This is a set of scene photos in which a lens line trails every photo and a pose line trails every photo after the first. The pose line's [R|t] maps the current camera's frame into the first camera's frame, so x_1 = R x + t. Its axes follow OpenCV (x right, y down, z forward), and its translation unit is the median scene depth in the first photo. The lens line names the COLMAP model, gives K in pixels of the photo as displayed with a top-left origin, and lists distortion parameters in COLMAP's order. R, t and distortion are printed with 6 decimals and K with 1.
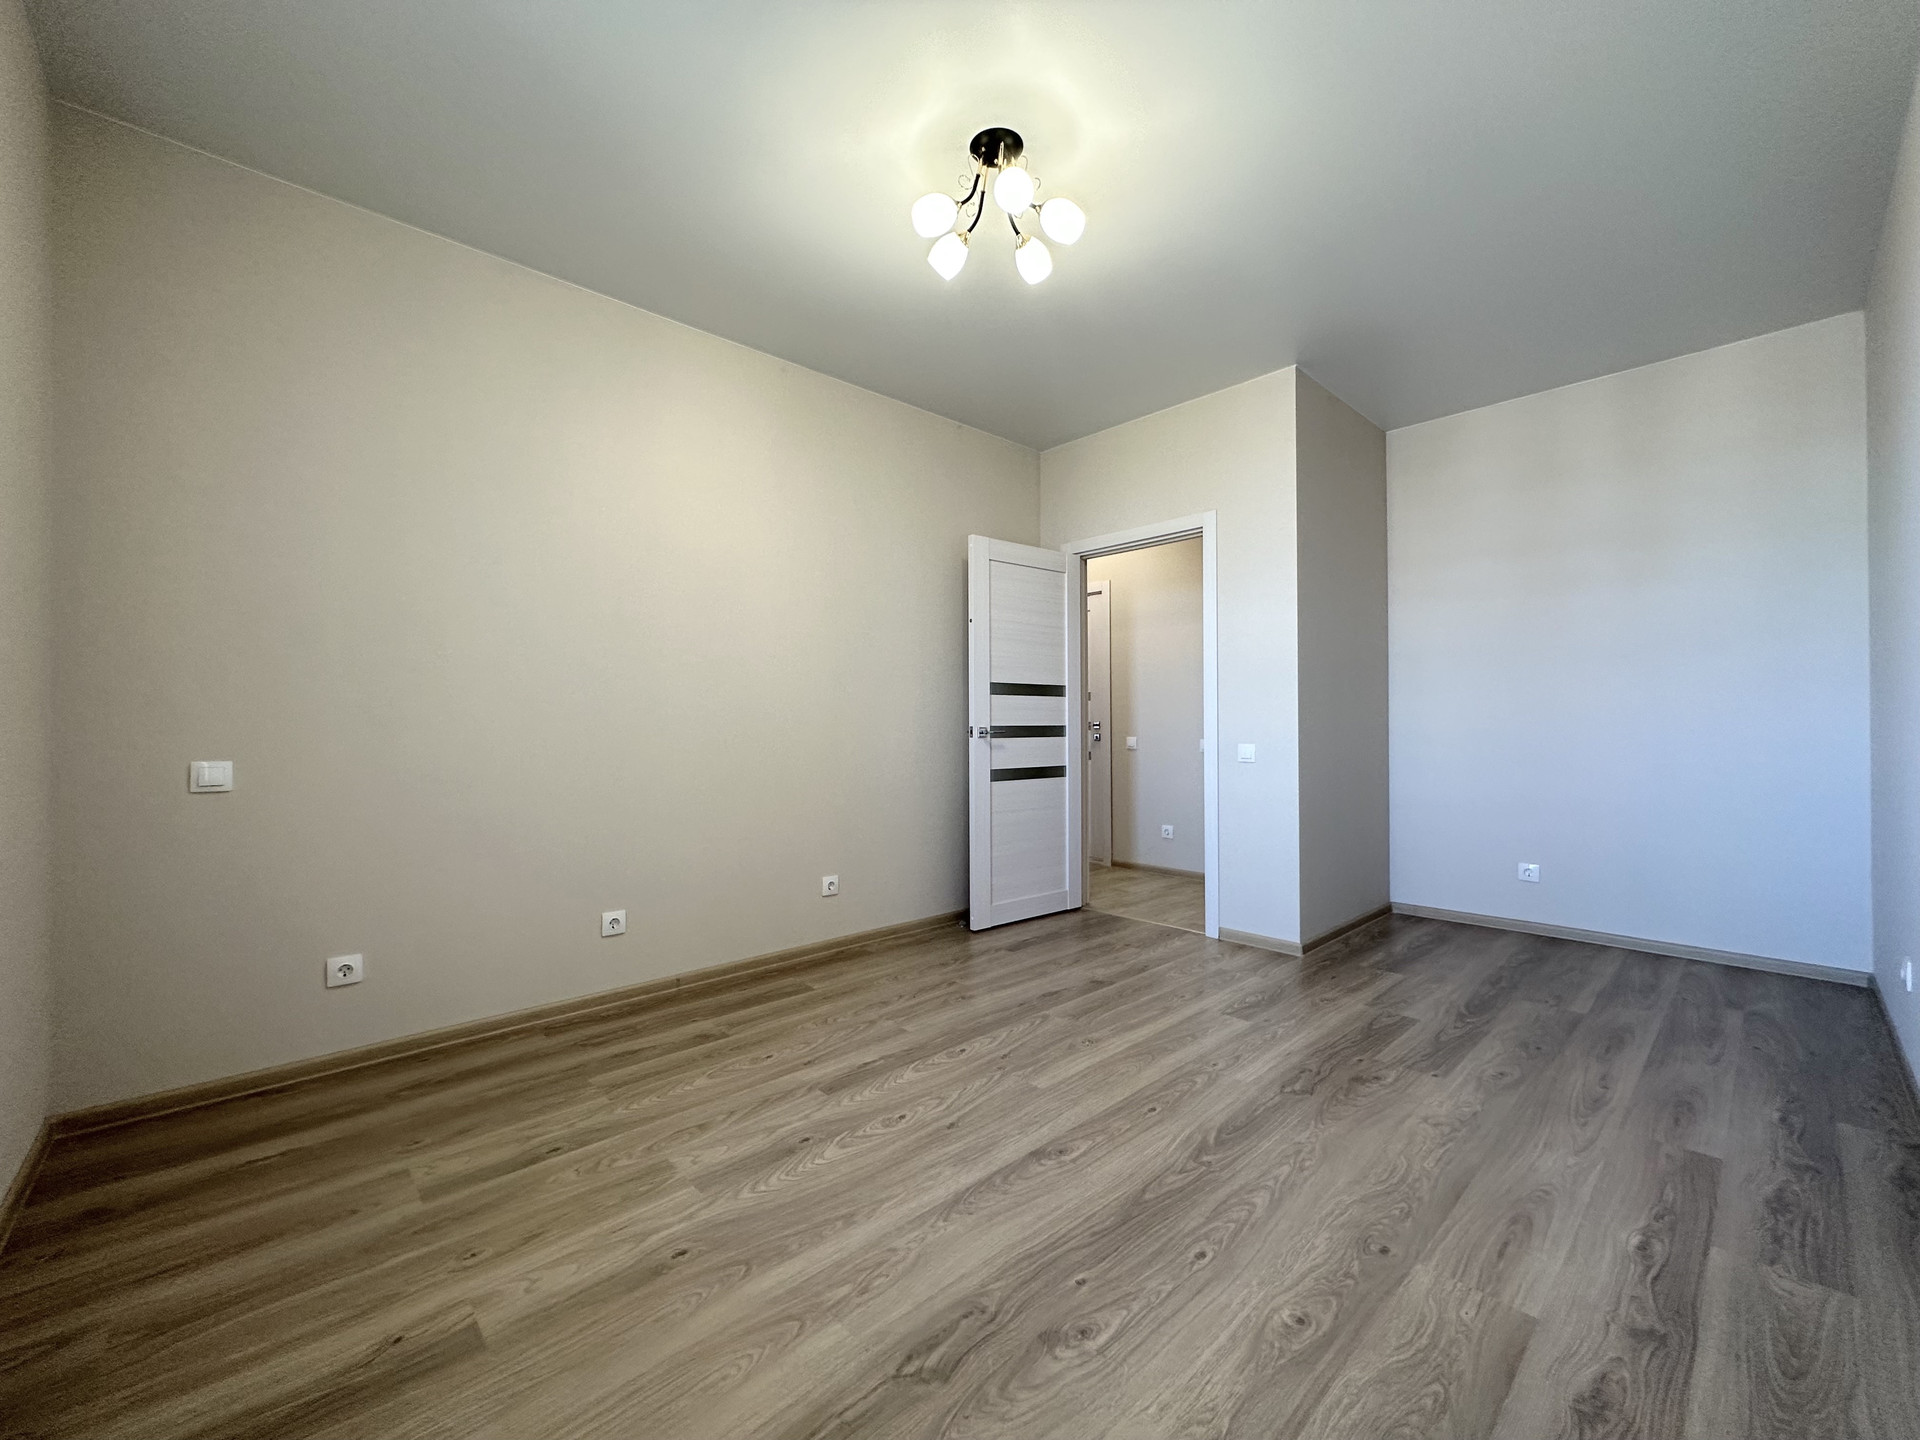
lens RADIAL K [[773.1, 0, 956.8], [0, 773.1, 717.6], [0, 0, 1]] dist [-0.001246, 0.000228]
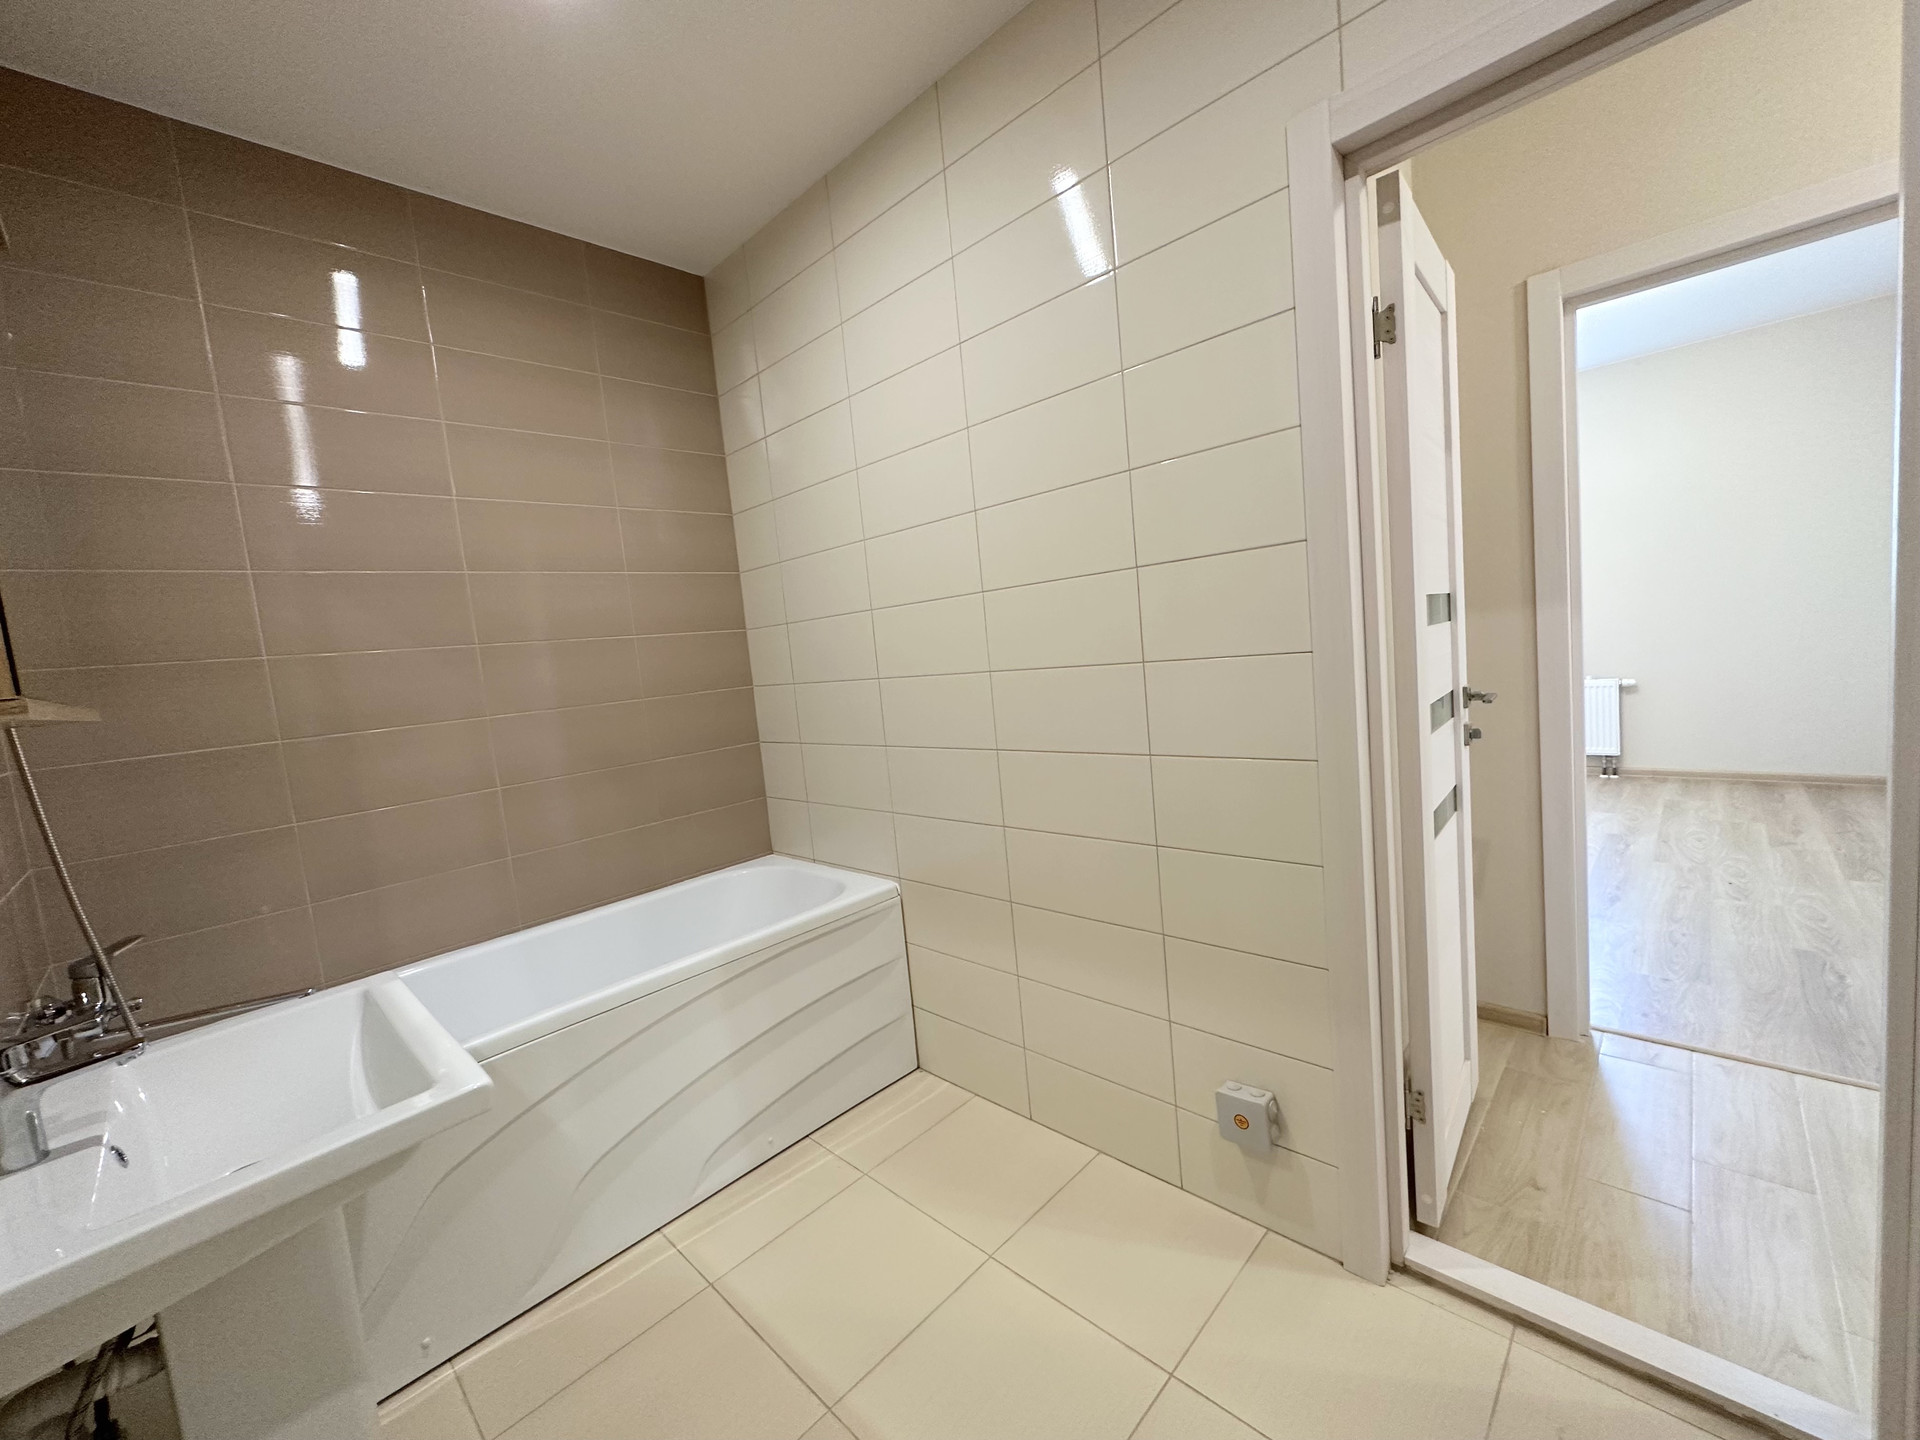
lens RADIAL K [[766.5, 0, 960.0], [0, 766.5, 720.0], [0, 0, 1]] dist [-0.001562, 0.000487]
pose [[-0.994144, 0.101090, -0.038182, 1.132871], [0.097695, 0.991814, 0.082221, -0.061754], [0.046181, 0.078010, -0.995882, 2.198385]]
